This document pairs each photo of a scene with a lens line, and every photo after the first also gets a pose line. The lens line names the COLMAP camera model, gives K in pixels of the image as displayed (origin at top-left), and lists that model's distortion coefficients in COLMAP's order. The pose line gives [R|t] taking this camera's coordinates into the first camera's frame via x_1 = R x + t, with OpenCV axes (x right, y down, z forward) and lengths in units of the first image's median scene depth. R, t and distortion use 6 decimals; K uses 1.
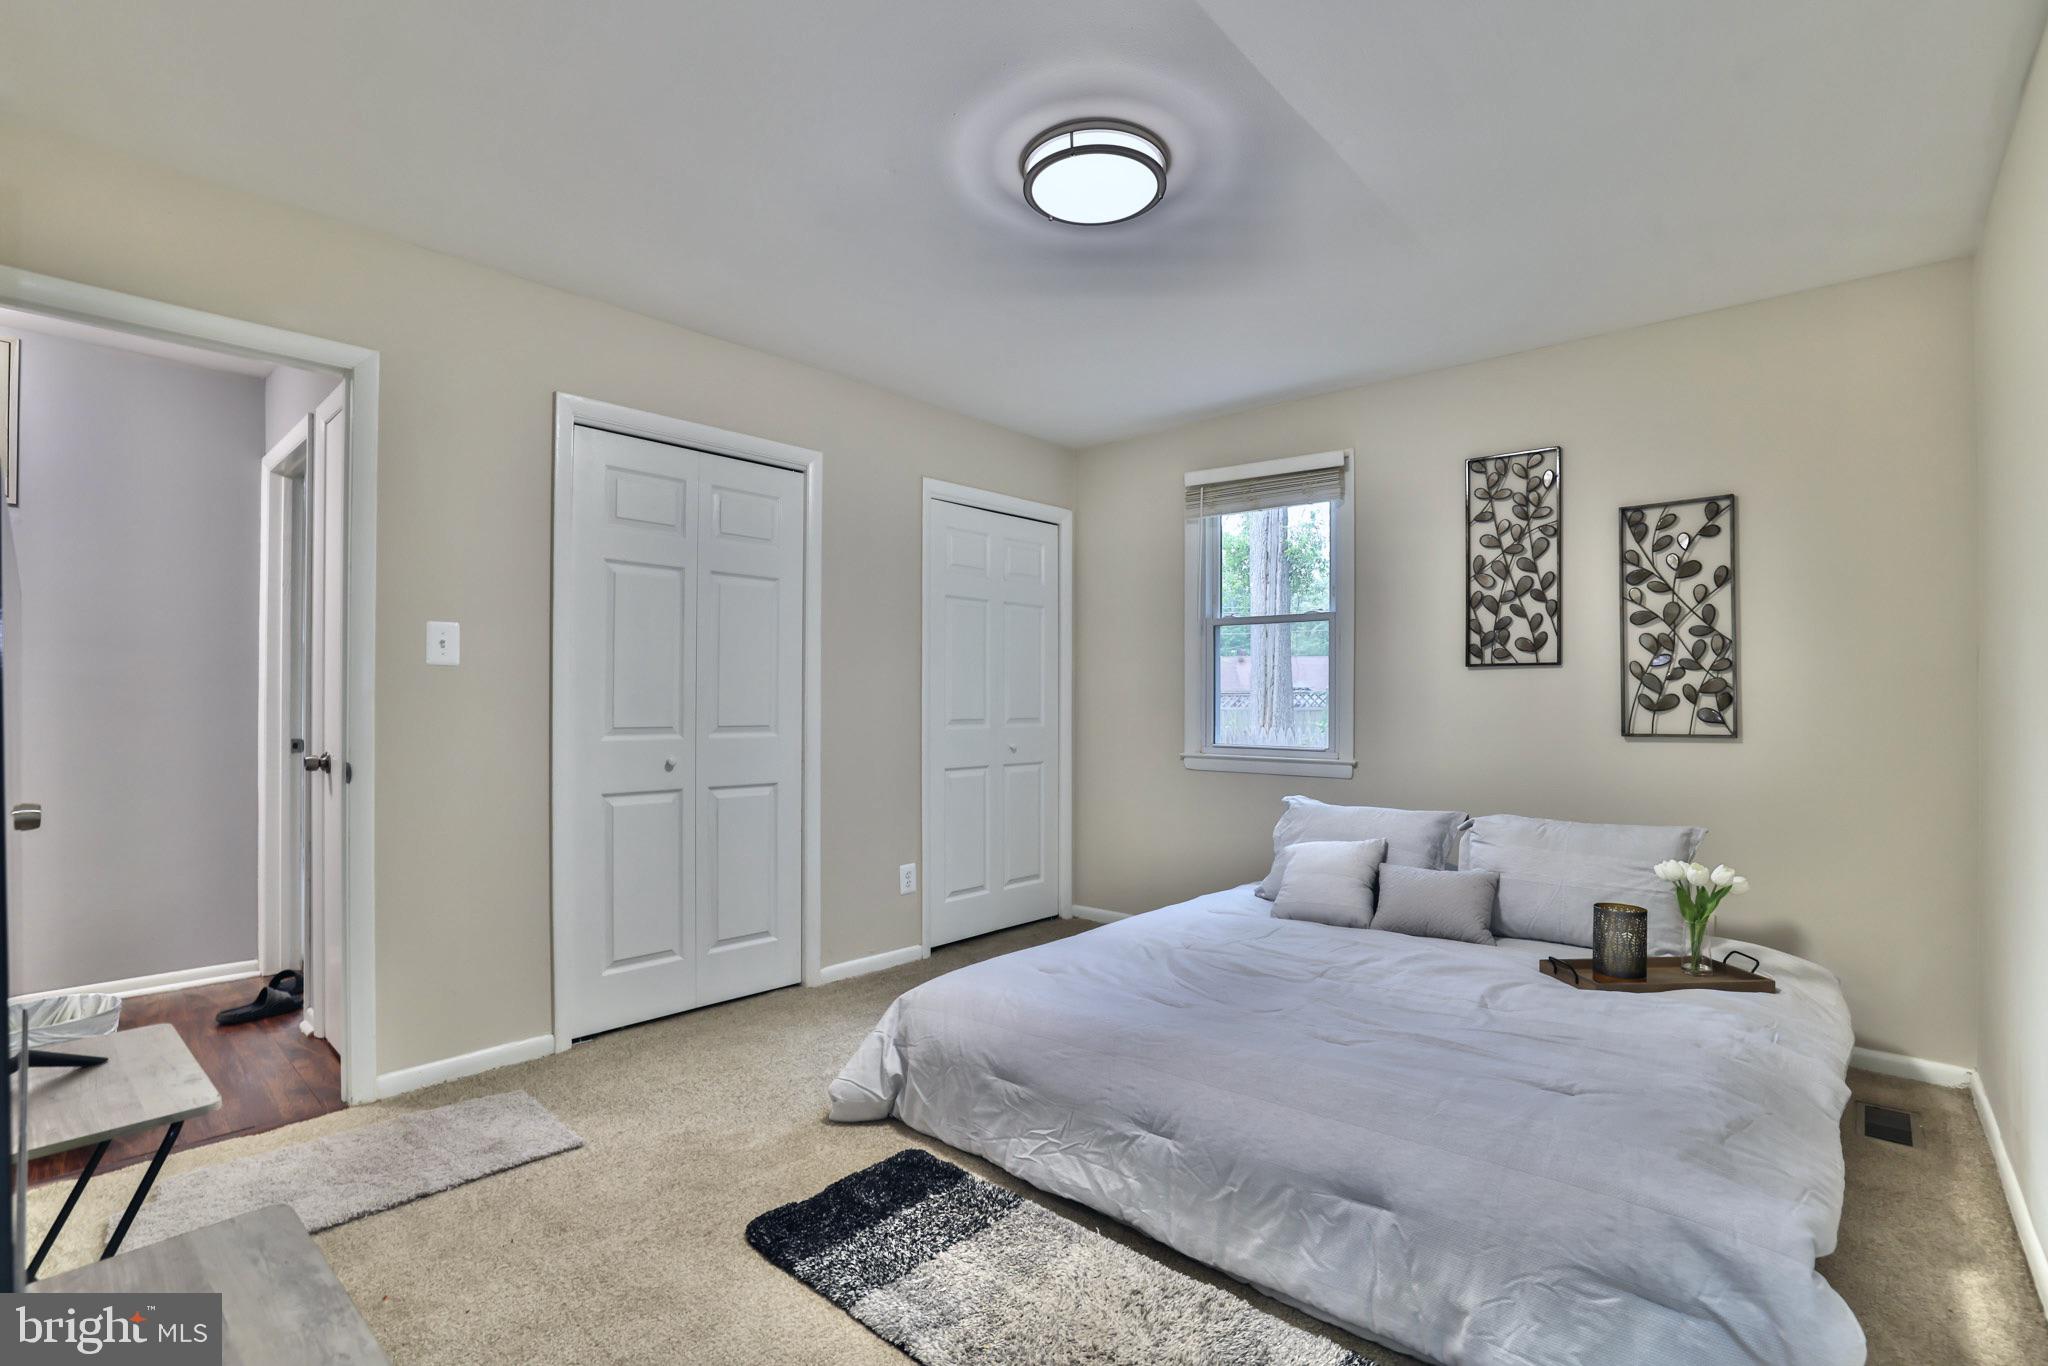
lens RADIAL K [[930.7, 0, 1020.6], [0, 930.7, 670.0], [0, 0, 1]] dist [-0.049333, 0.017653]
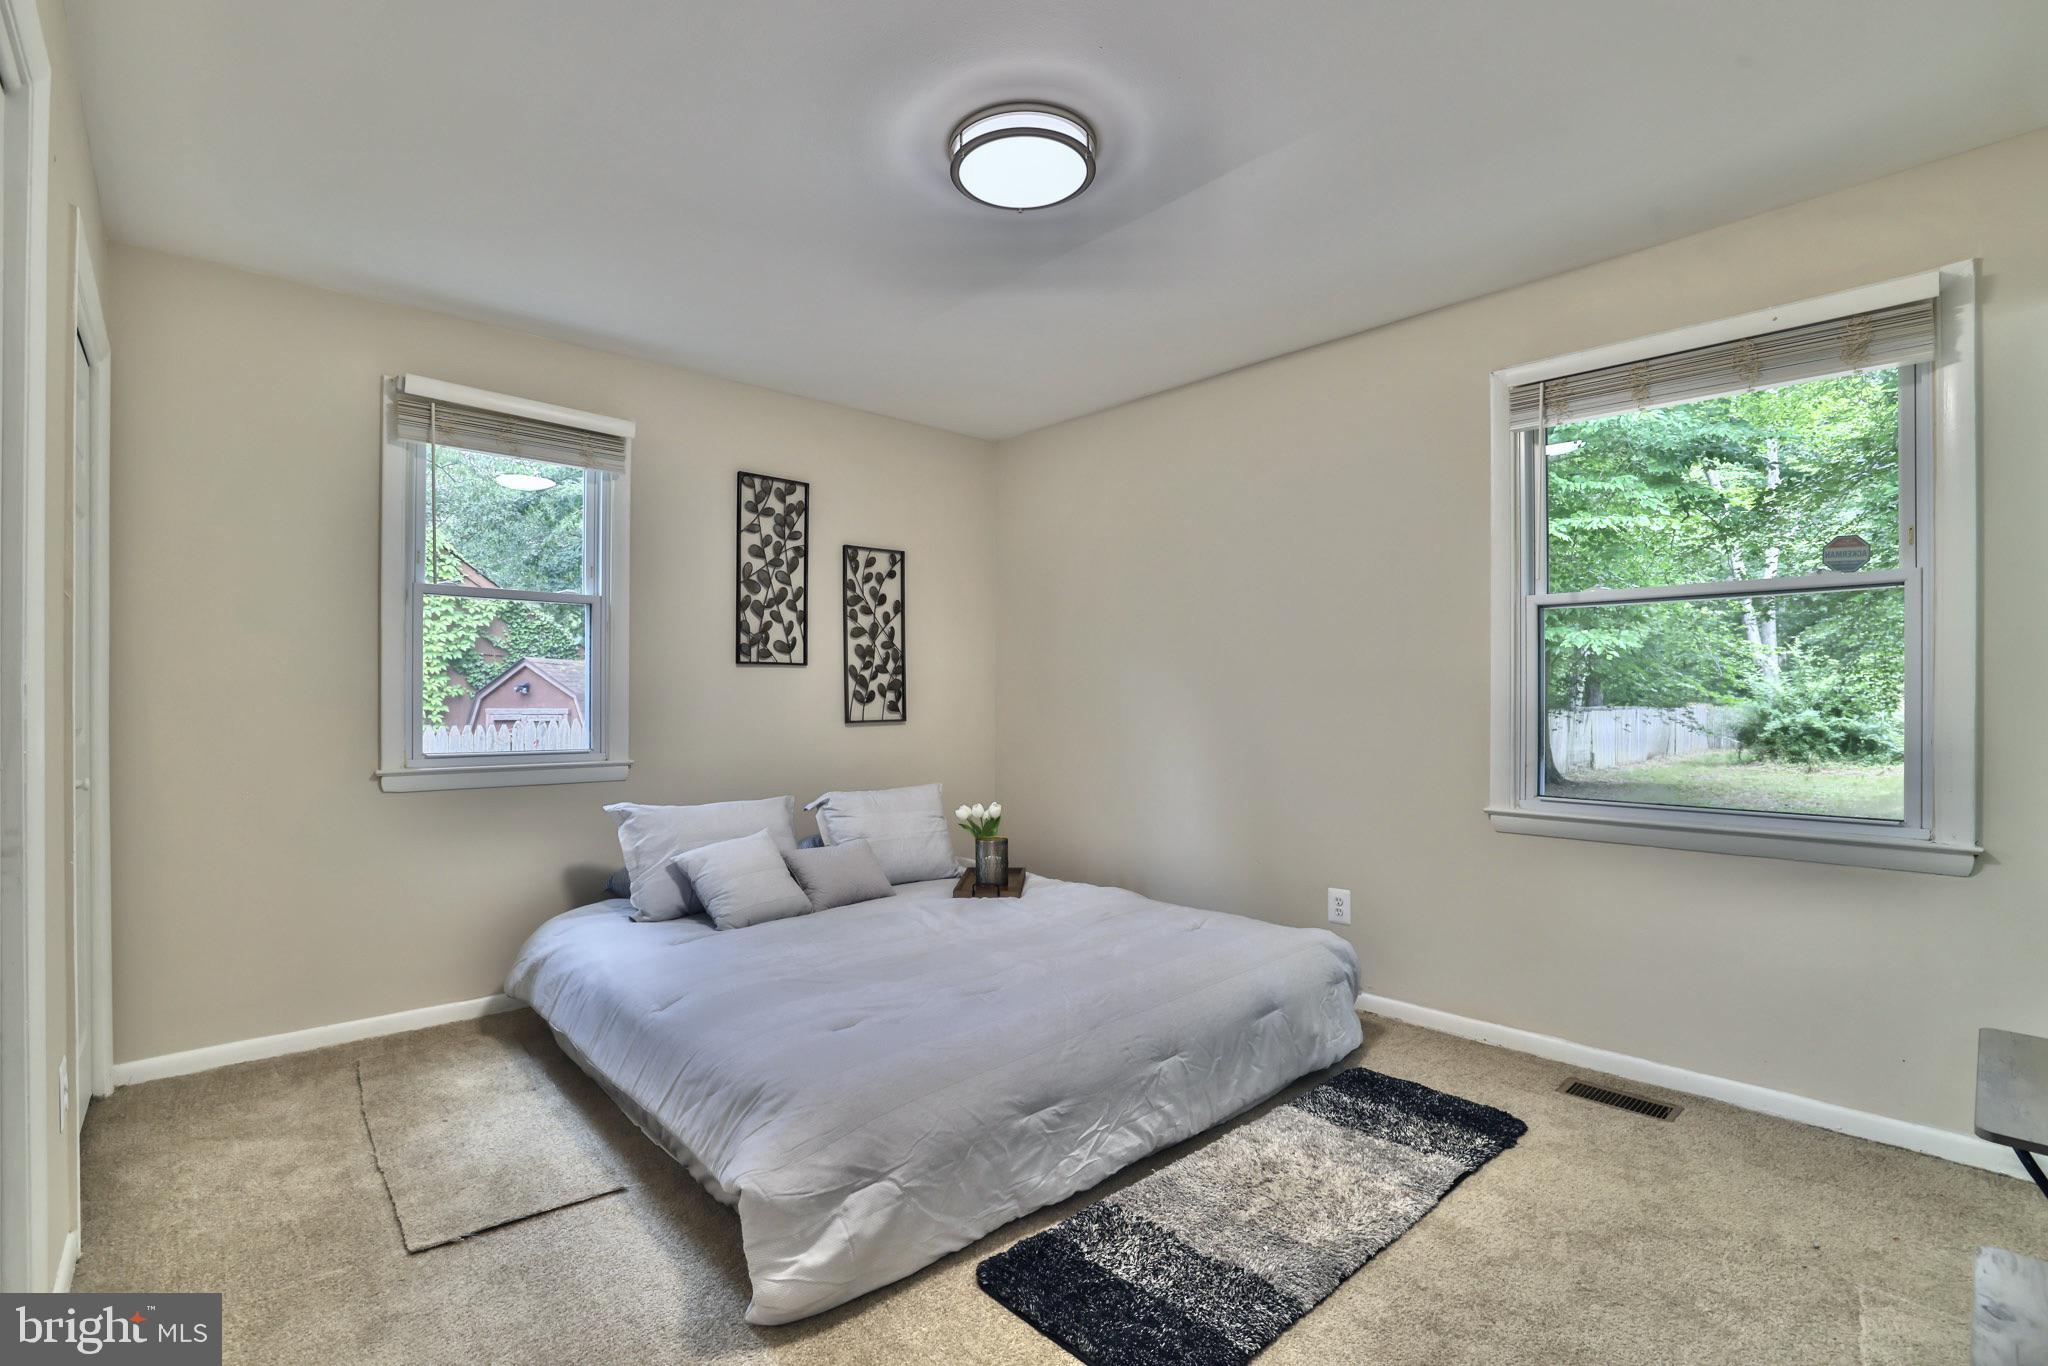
lens RADIAL K [[930.7, 0, 1020.6], [0, 930.7, 670.0], [0, 0, 1]] dist [-0.049333, 0.017653]
pose [[0.118850, 0.026099, 0.992569, -0.612113], [-0.030472, 0.999279, -0.022626, 0.020292], [-0.992445, -0.027557, 0.119560, 0.605157]]
